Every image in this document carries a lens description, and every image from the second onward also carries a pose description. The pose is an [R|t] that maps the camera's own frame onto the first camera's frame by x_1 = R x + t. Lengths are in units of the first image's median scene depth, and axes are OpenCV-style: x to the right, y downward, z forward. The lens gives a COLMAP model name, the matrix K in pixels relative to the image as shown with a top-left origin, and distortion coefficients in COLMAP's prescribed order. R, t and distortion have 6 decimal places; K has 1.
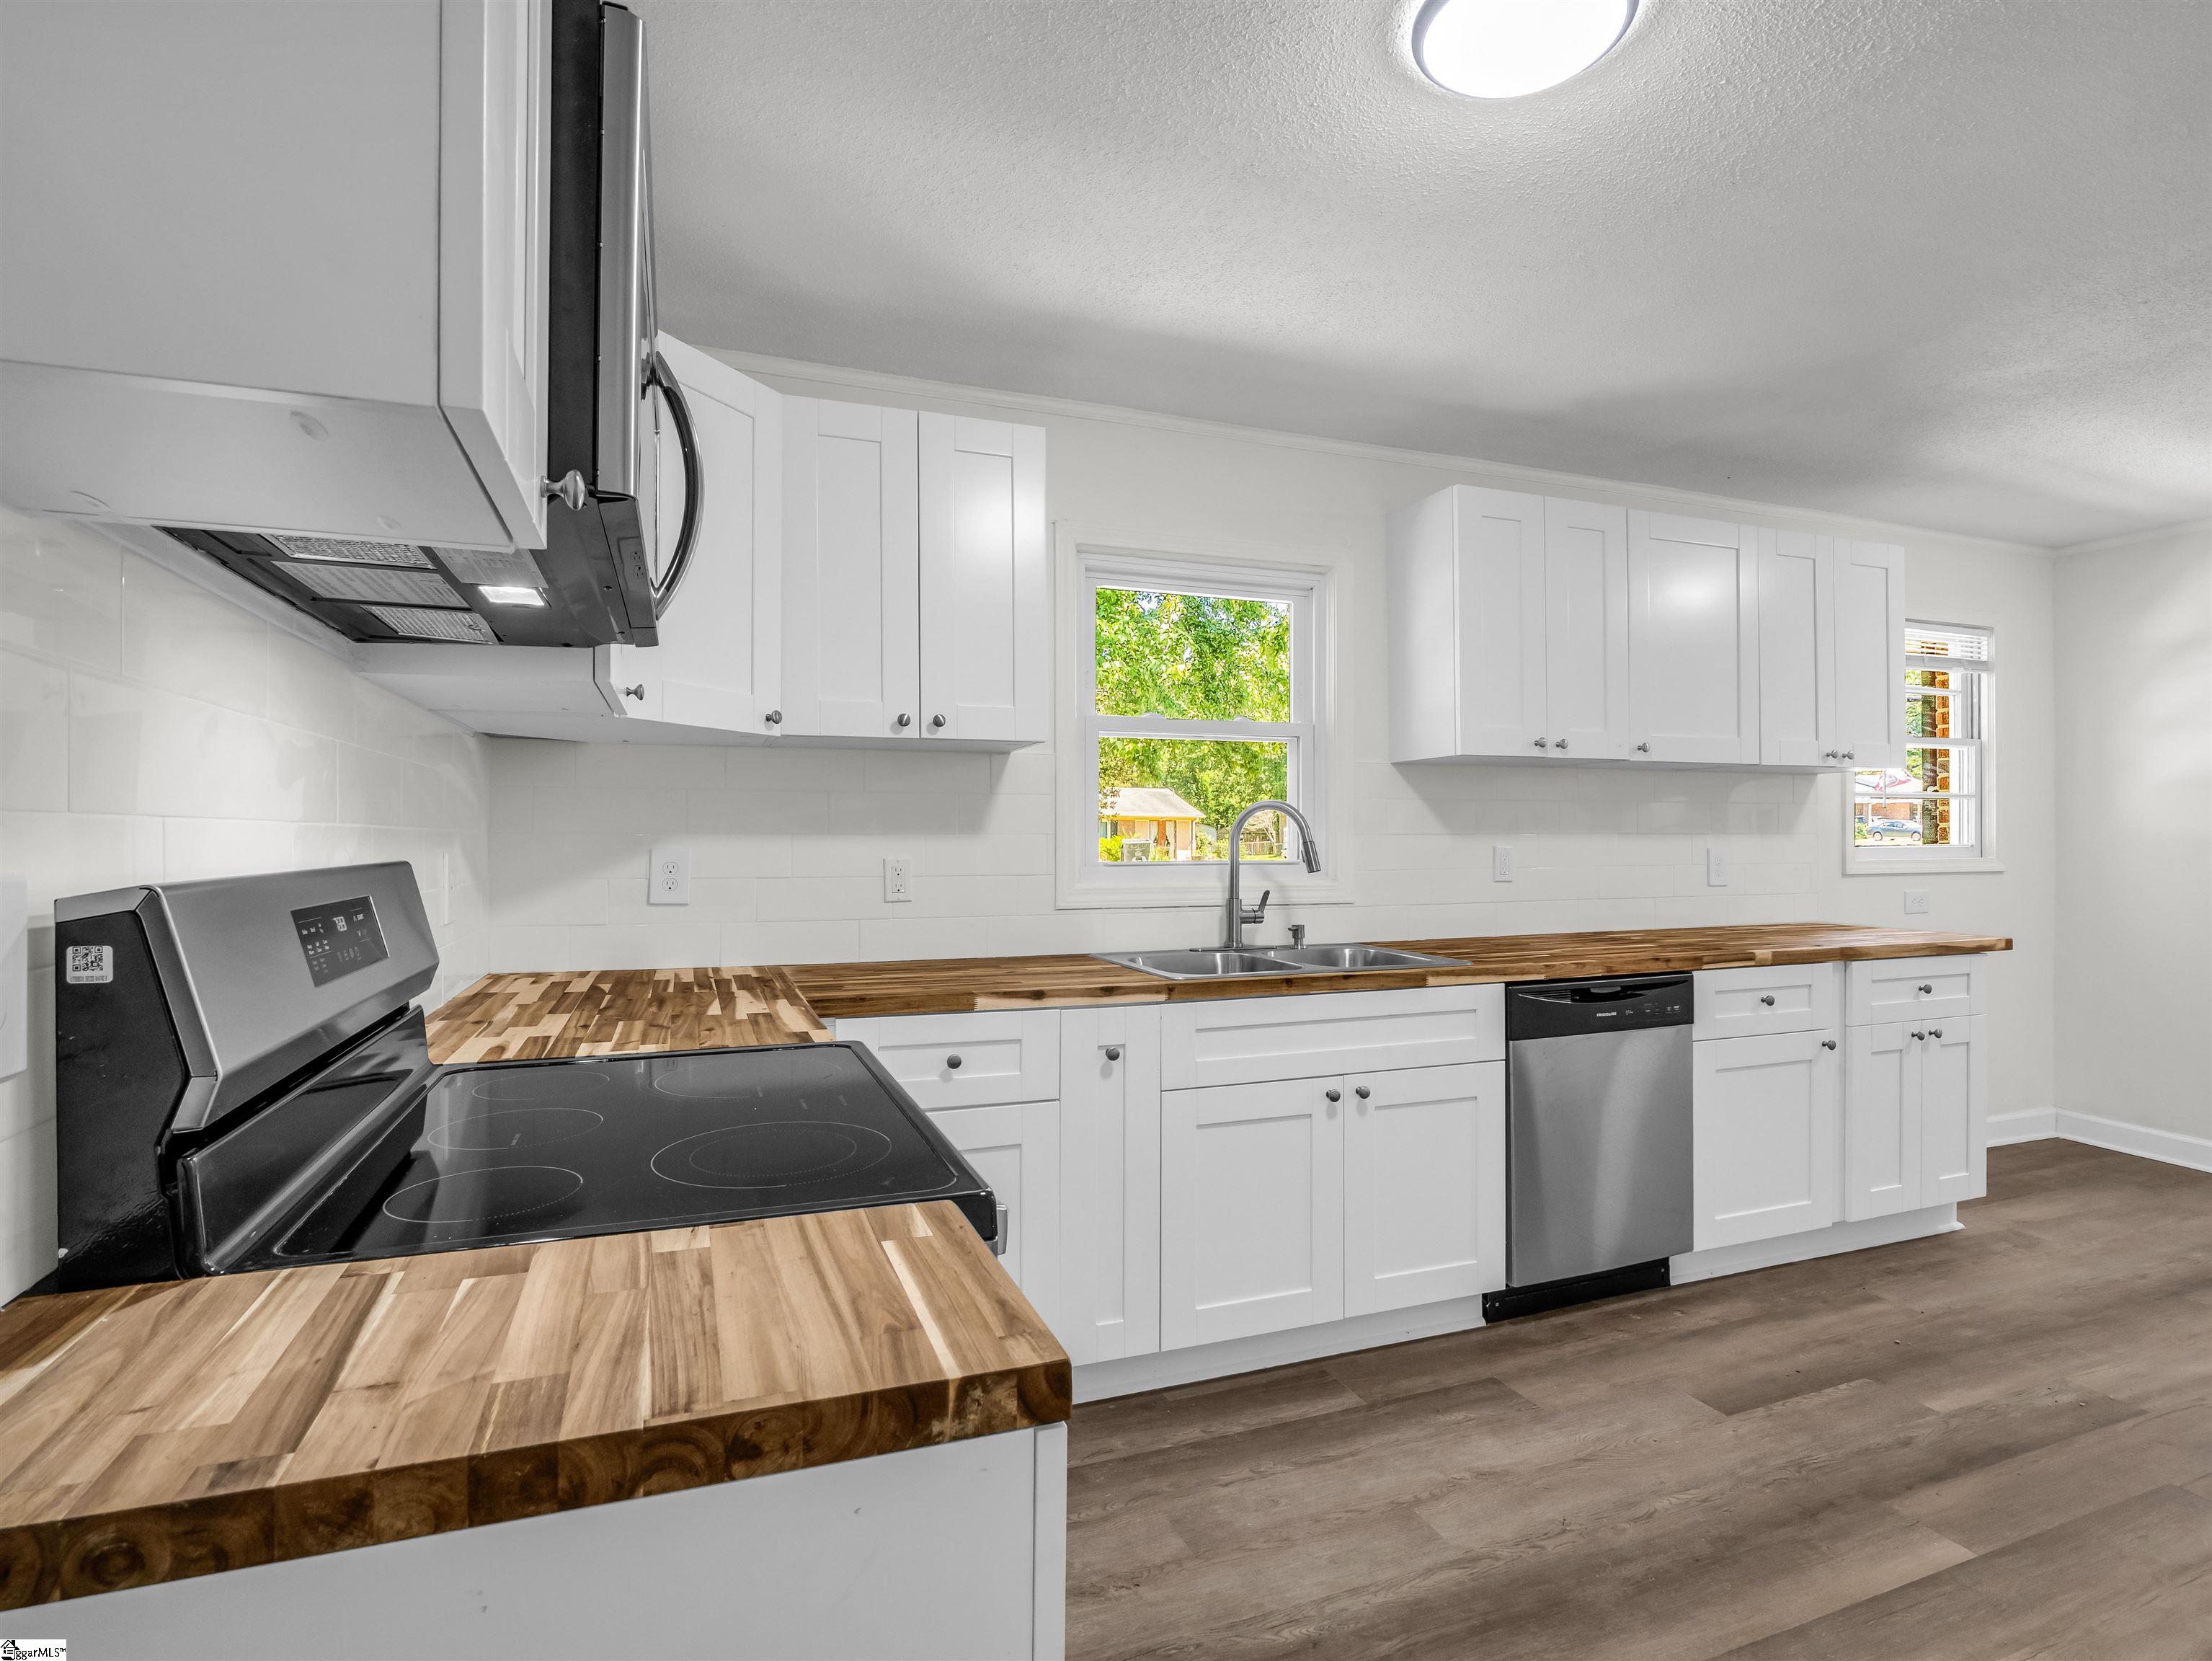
lens RADIAL K [[1071.5, 0, 1088.4], [0, 1071.5, 829.5], [0, 0, 1]] dist [-0.017925, -0.000421]
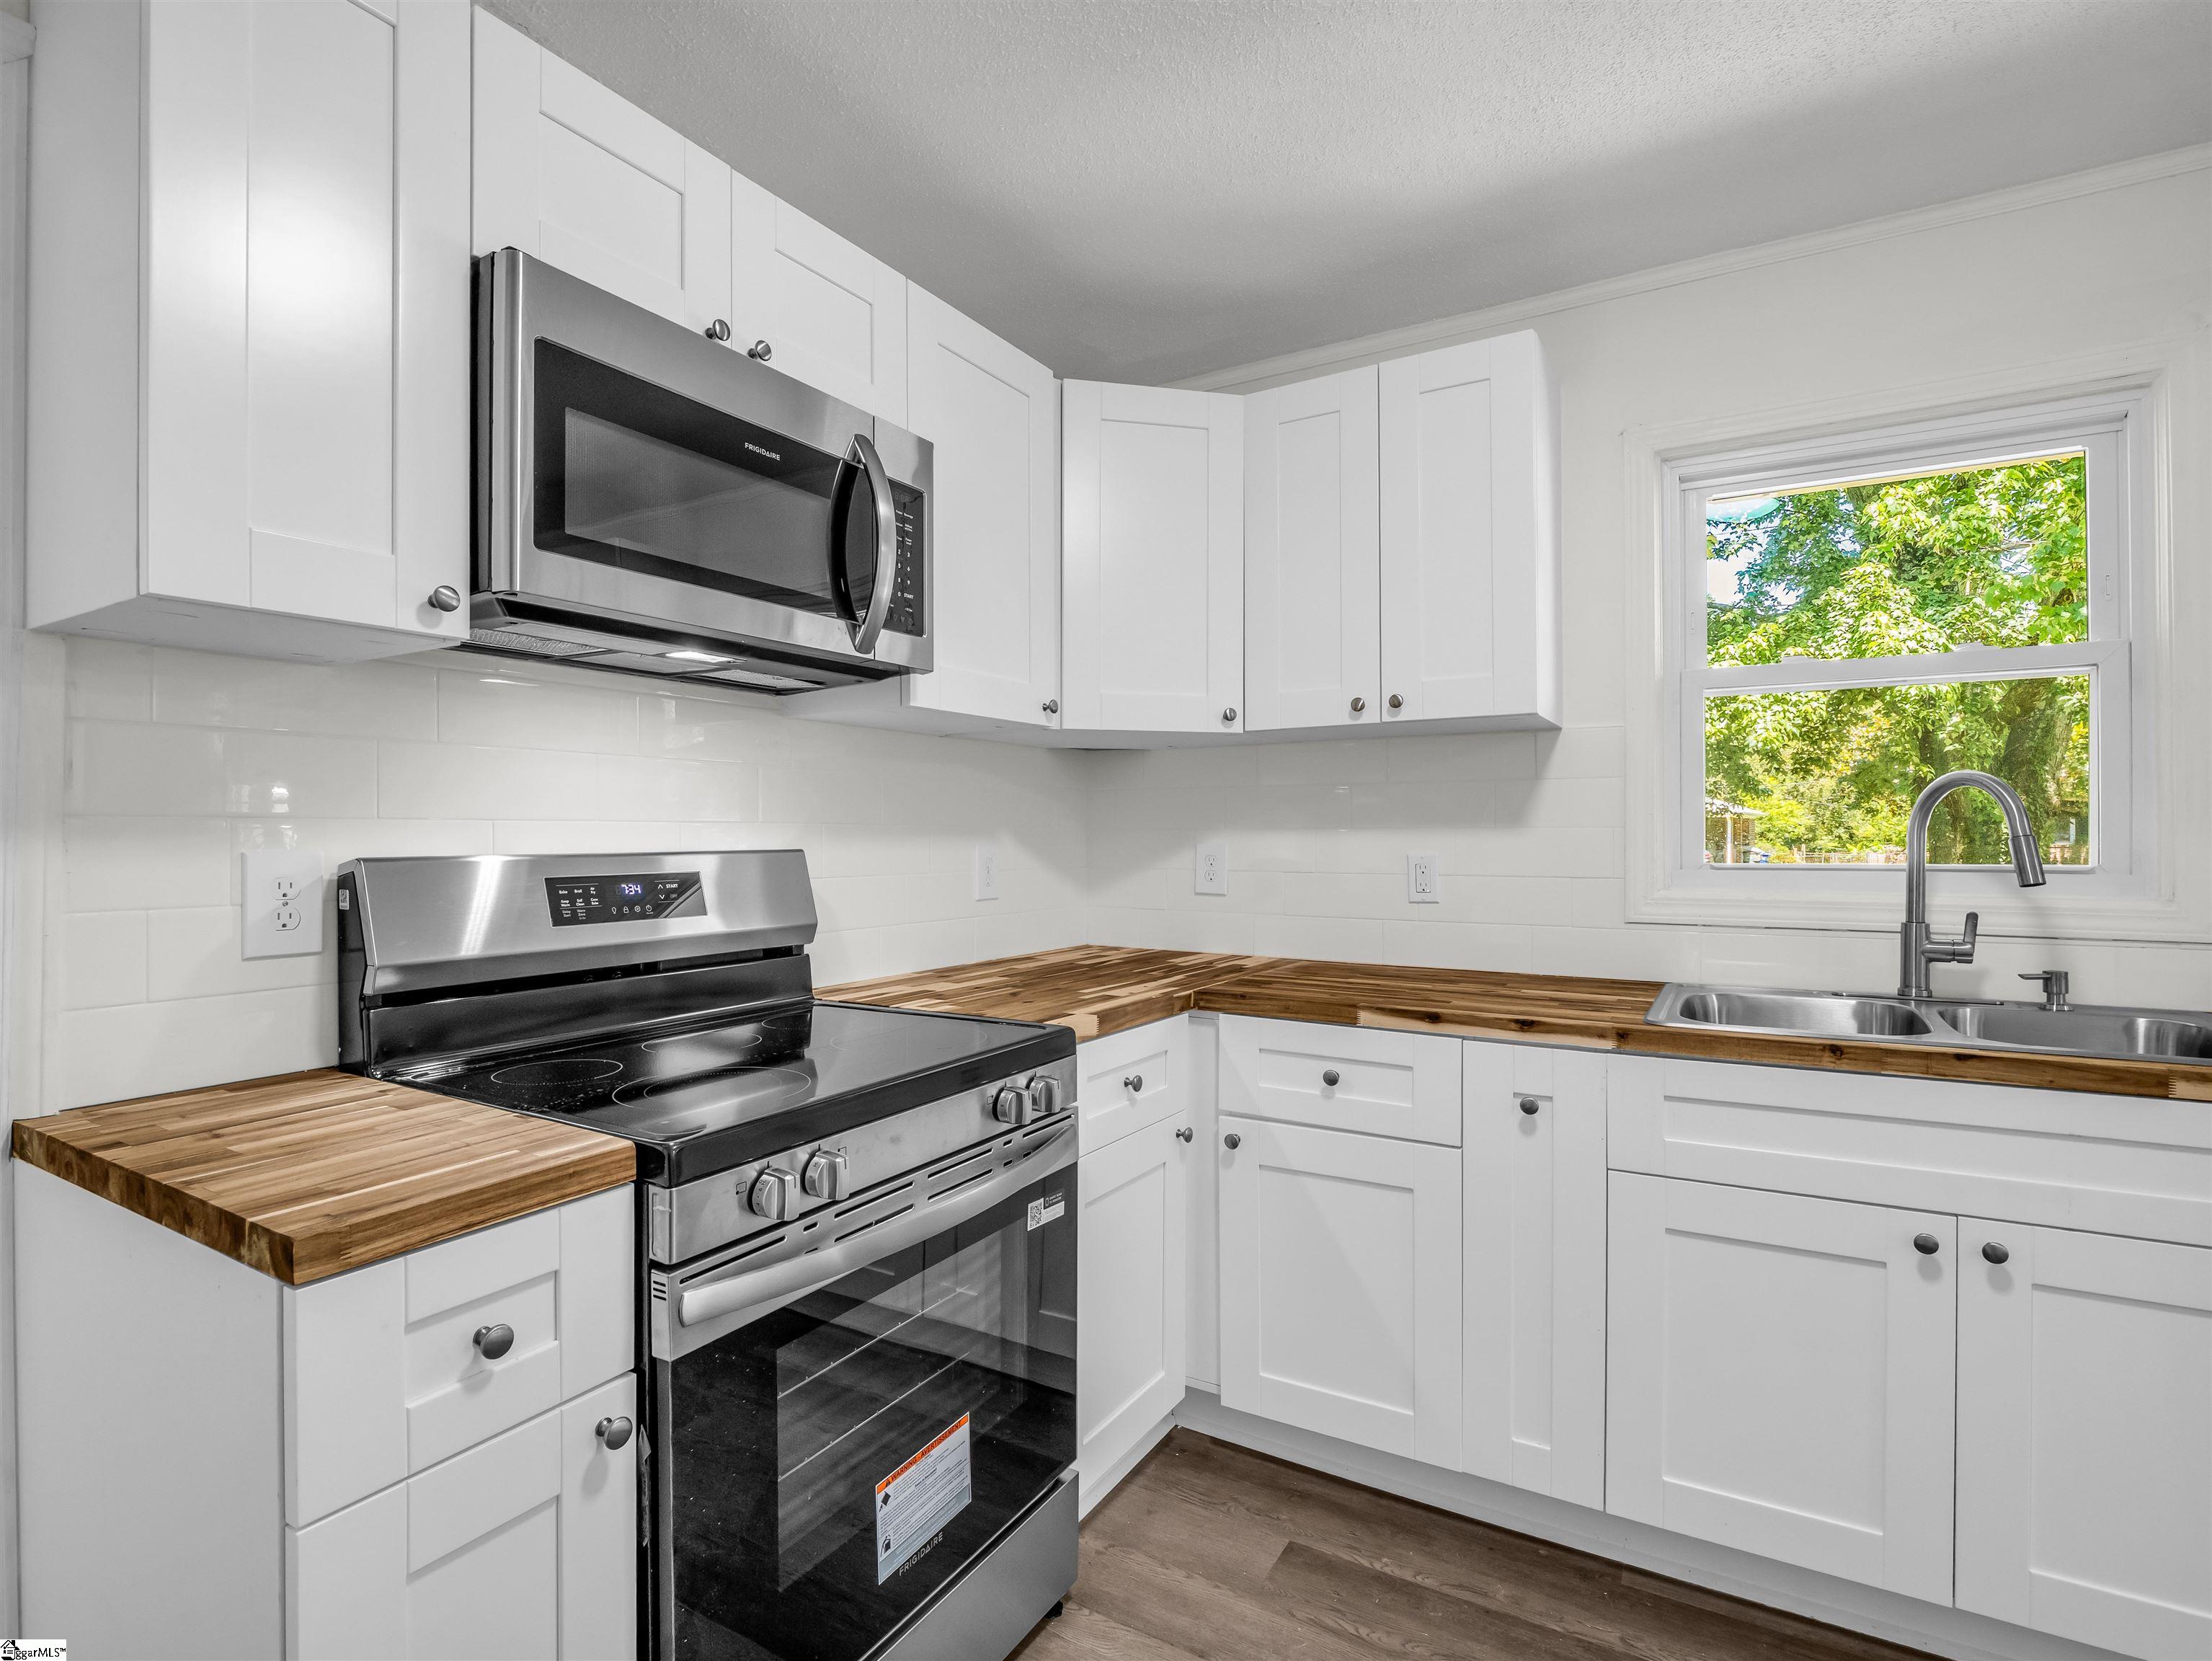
lens RADIAL K [[1071.5, 0, 1101.9], [0, 1071.5, 836.4], [0, 0, 1]] dist [-0.017925, -0.000421]
pose [[0.637514, -0.001195, -0.770438, 0.417838], [0.008510, 0.999949, 0.005491, 0.004612], [0.770392, -0.010057, 0.637491, 0.252864]]
